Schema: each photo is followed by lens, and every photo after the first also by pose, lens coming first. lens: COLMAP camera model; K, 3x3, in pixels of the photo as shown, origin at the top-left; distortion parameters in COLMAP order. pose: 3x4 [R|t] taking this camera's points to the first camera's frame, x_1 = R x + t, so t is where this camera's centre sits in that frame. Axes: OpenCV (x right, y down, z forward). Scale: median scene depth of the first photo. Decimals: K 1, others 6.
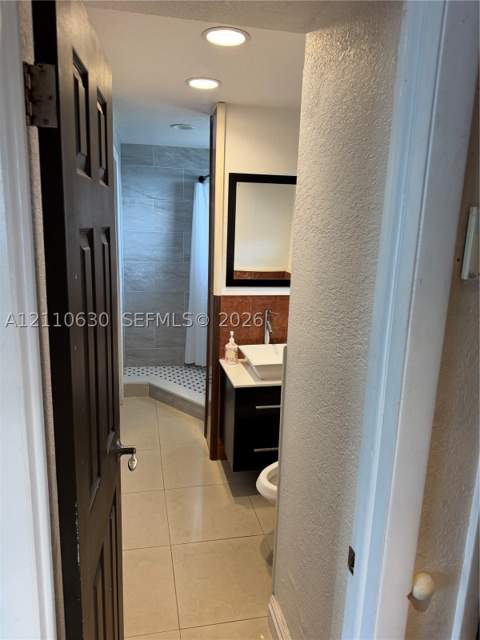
lens RADIAL K [[453.1, 0, 239.8], [0, 453.1, 325.1], [0, 0, 1]] dist [0.018358, -0.027900]
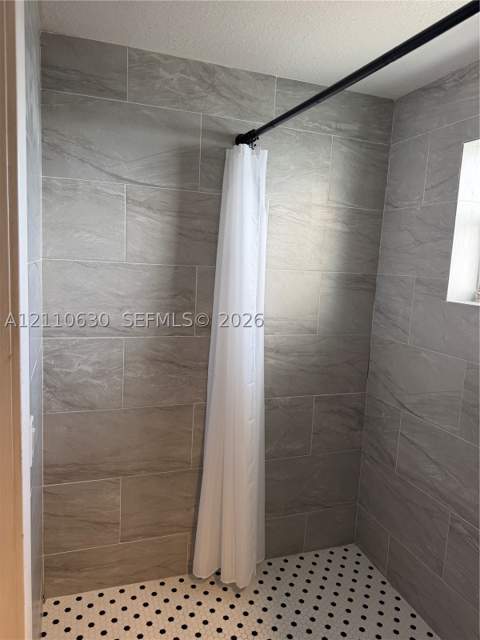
lens RADIAL K [[453.1, 0, 241.8], [0, 453.1, 314.1], [0, 0, 1]] dist [0.018358, -0.027900]
pose [[0.988063, -0.006001, 0.153932, -0.153010], [0.021456, 0.994863, -0.098934, -0.121611], [-0.152547, 0.101056, 0.983116, 0.608214]]
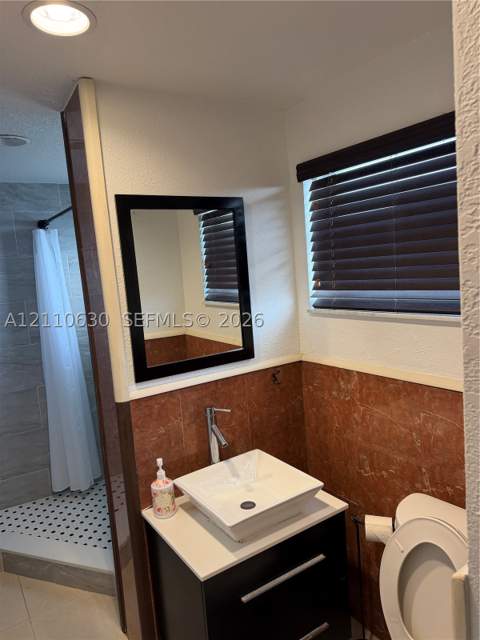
lens RADIAL K [[453.1, 0, 242.0], [0, 453.1, 316.9], [0, 0, 1]] dist [0.018358, -0.027900]
pose [[0.927325, -0.145966, 0.344620, -0.061435], [0.187583, 0.978071, -0.090493, -0.060295], [-0.323854, 0.148561, 0.934370, 0.264888]]
